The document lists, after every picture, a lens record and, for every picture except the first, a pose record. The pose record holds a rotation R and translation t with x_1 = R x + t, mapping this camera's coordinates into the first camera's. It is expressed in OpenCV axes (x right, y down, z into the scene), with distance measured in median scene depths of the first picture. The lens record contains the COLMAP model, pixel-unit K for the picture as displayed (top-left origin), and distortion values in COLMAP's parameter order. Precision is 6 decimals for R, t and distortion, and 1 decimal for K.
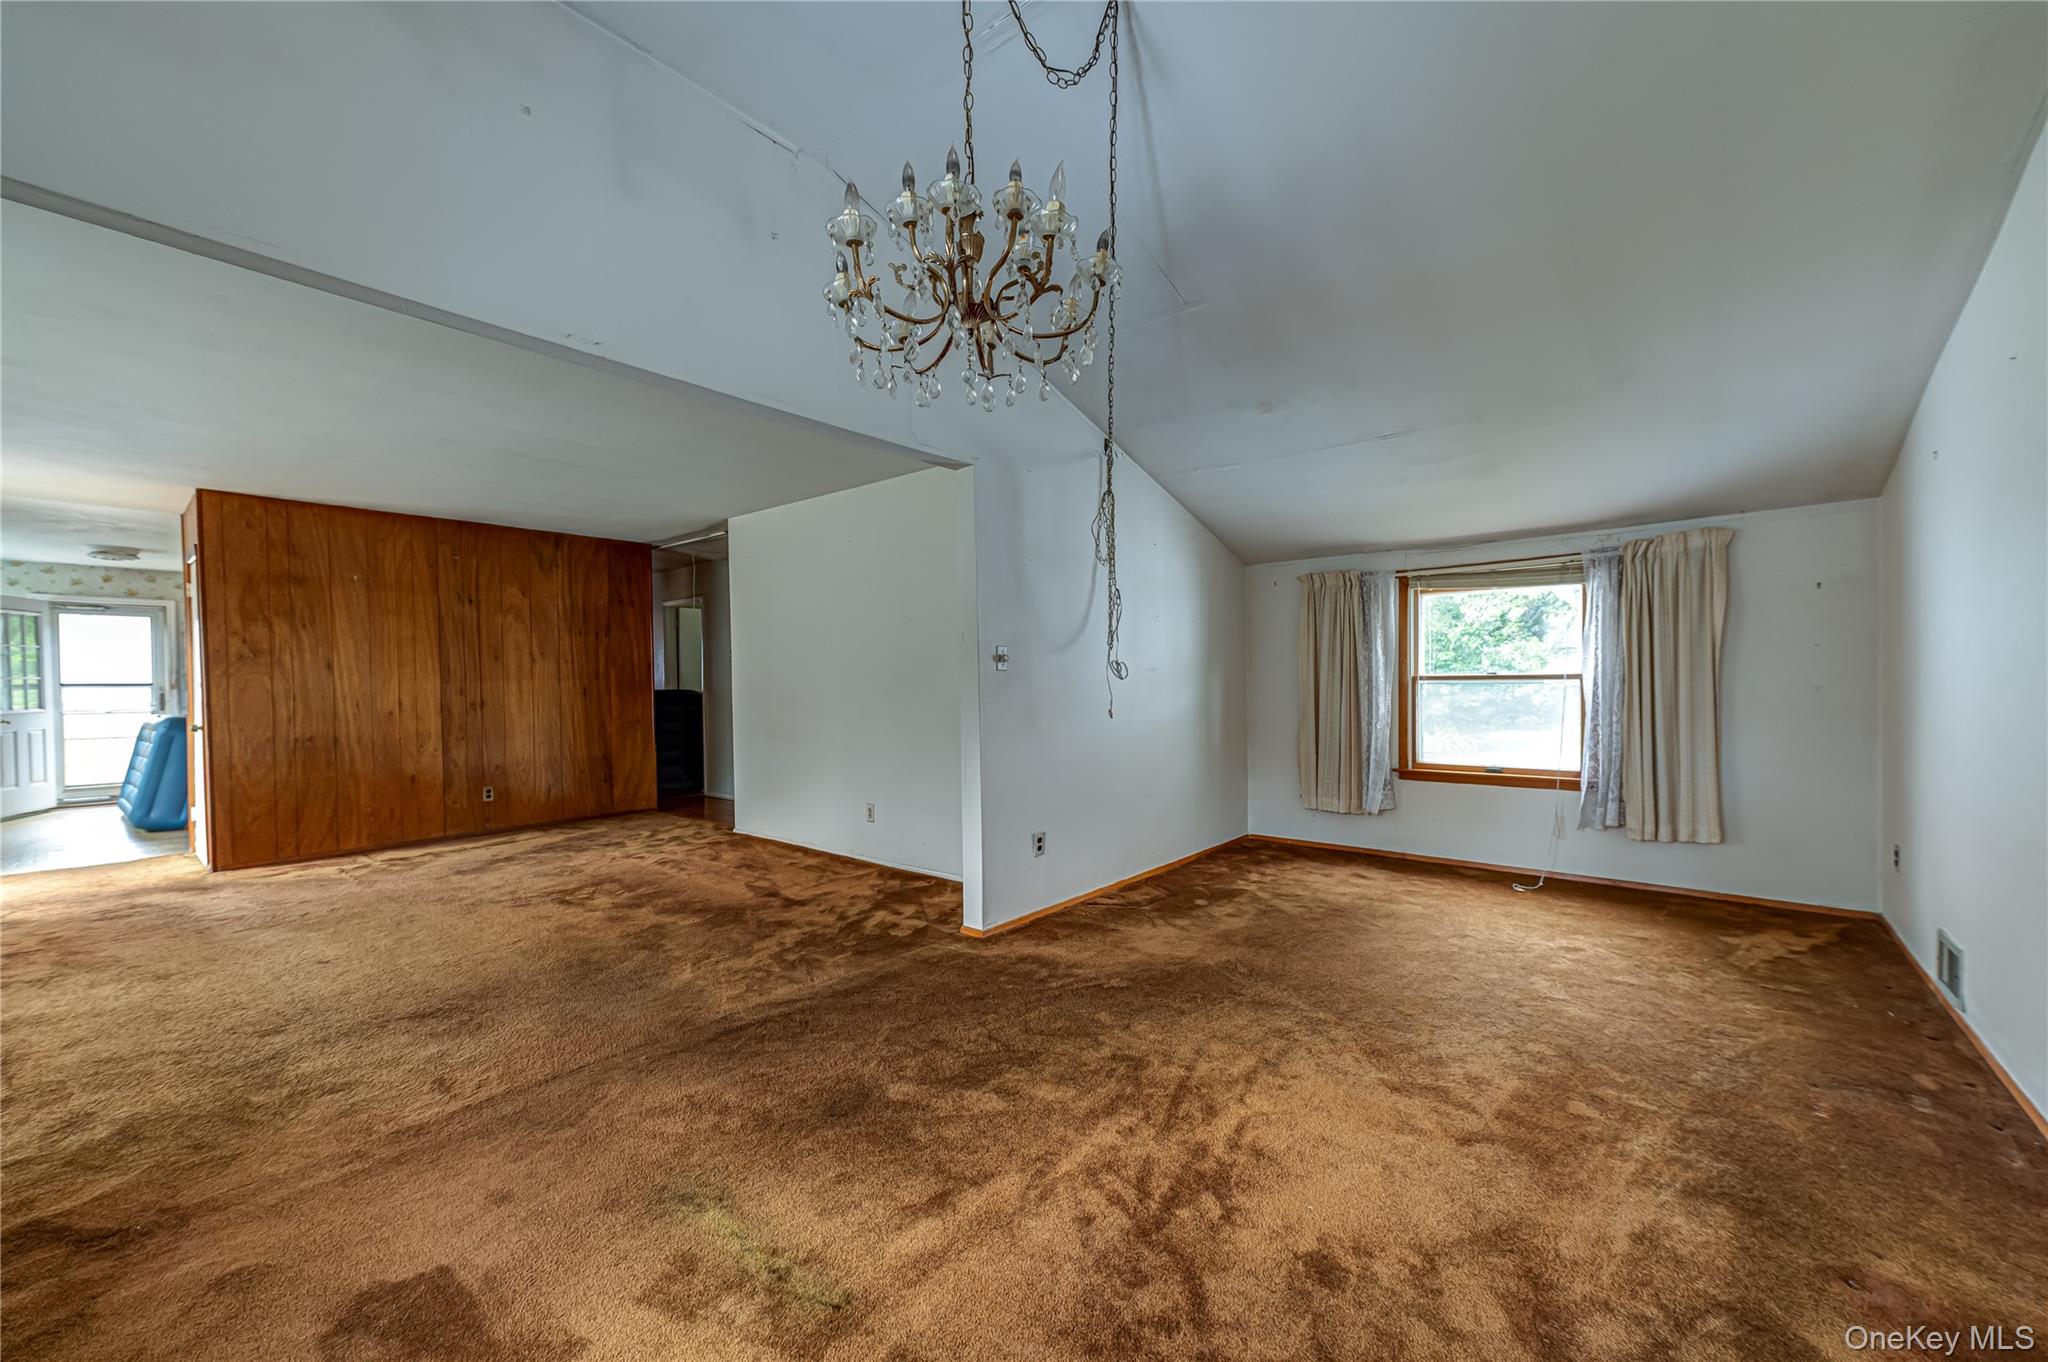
lens RADIAL K [[794.6, 0, 1016.2], [0, 794.6, 691.5], [0, 0, 1]] dist [0.001983, 0.000375]
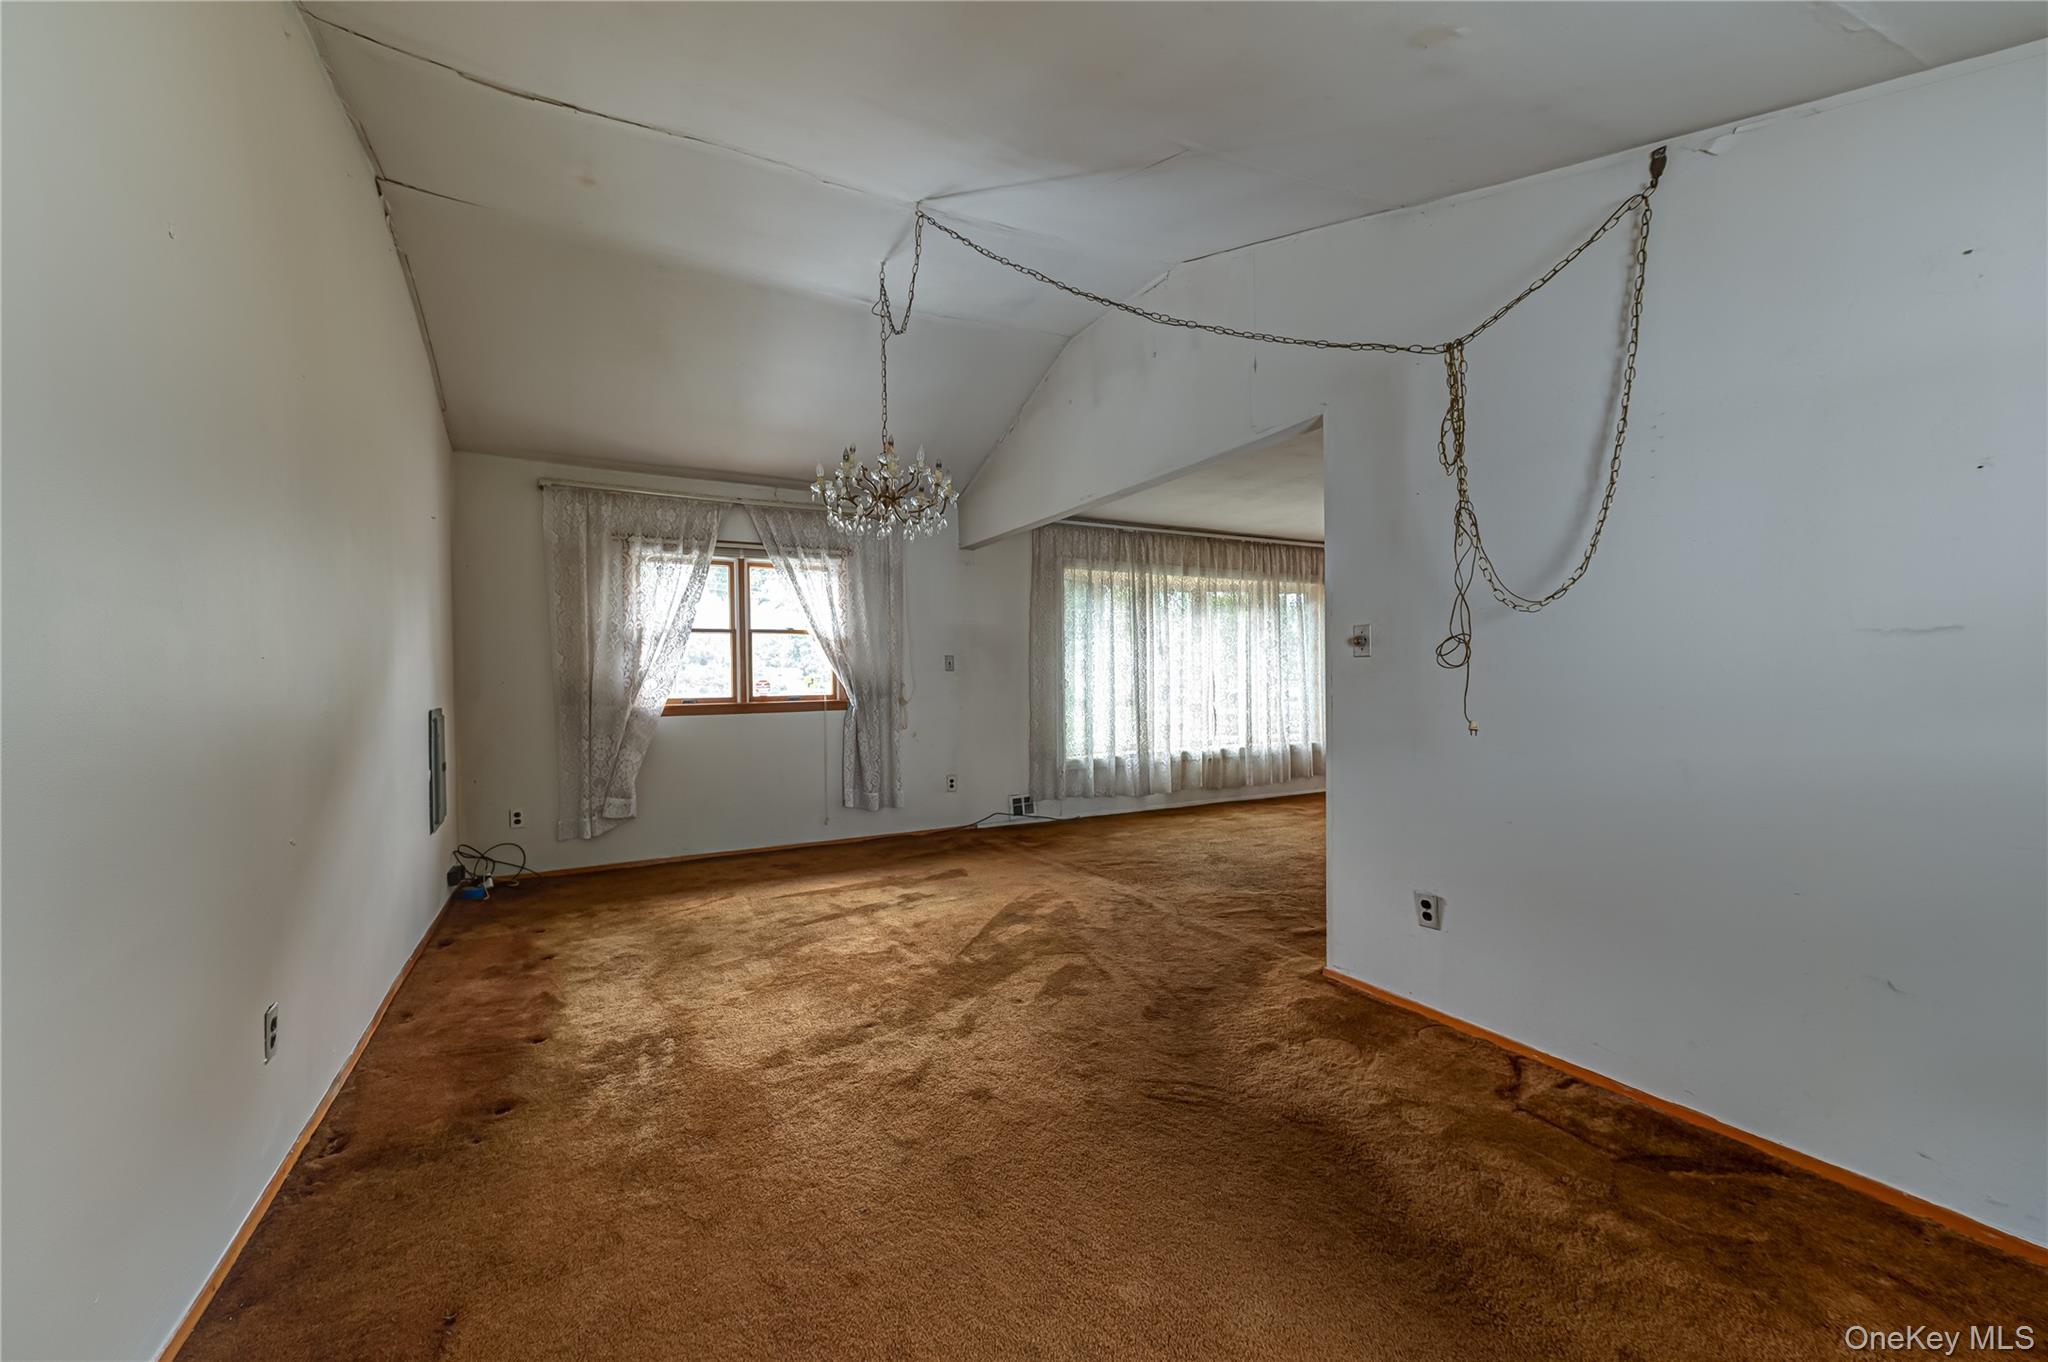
lens RADIAL K [[794.6, 0, 1016.2], [0, 794.6, 691.5], [0, 0, 1]] dist [0.001983, 0.000375]
pose [[-0.372809, 0.029167, -0.927449, 0.719287], [0.000730, 0.999515, 0.031140, -0.014893], [0.927908, 0.010932, -0.372650, 0.847977]]
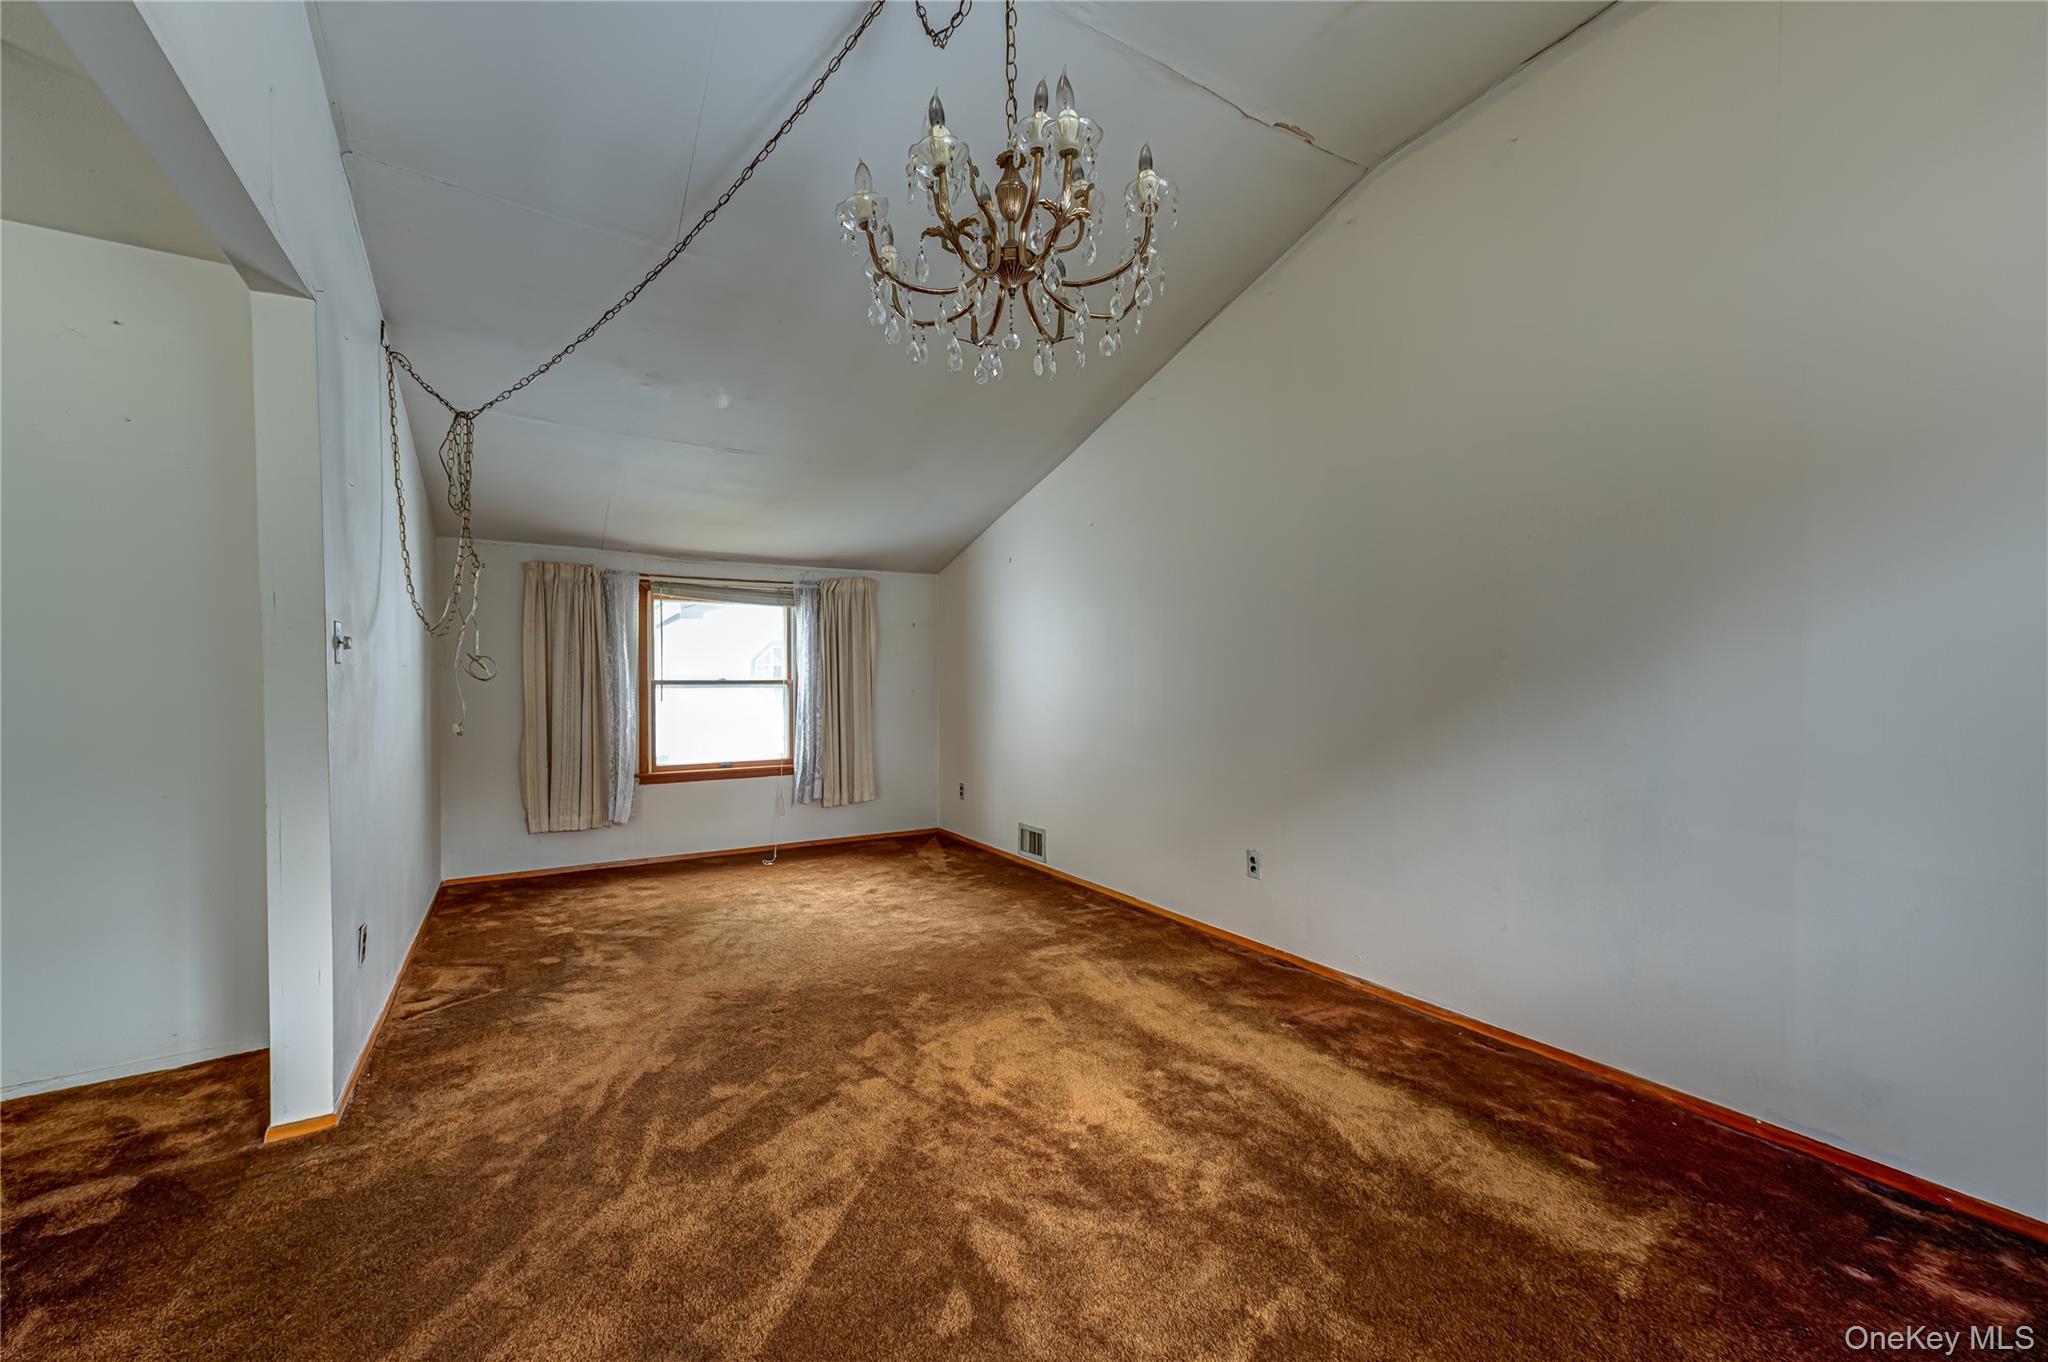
lens RADIAL K [[794.6, 0, 1016.2], [0, 794.6, 691.5], [0, 0, 1]] dist [0.001983, 0.000375]
pose [[0.309899, -0.001413, 0.950769, -0.371816], [0.012366, 0.999920, -0.002545, 0.003326], [-0.950689, 0.012546, 0.309891, 0.298221]]
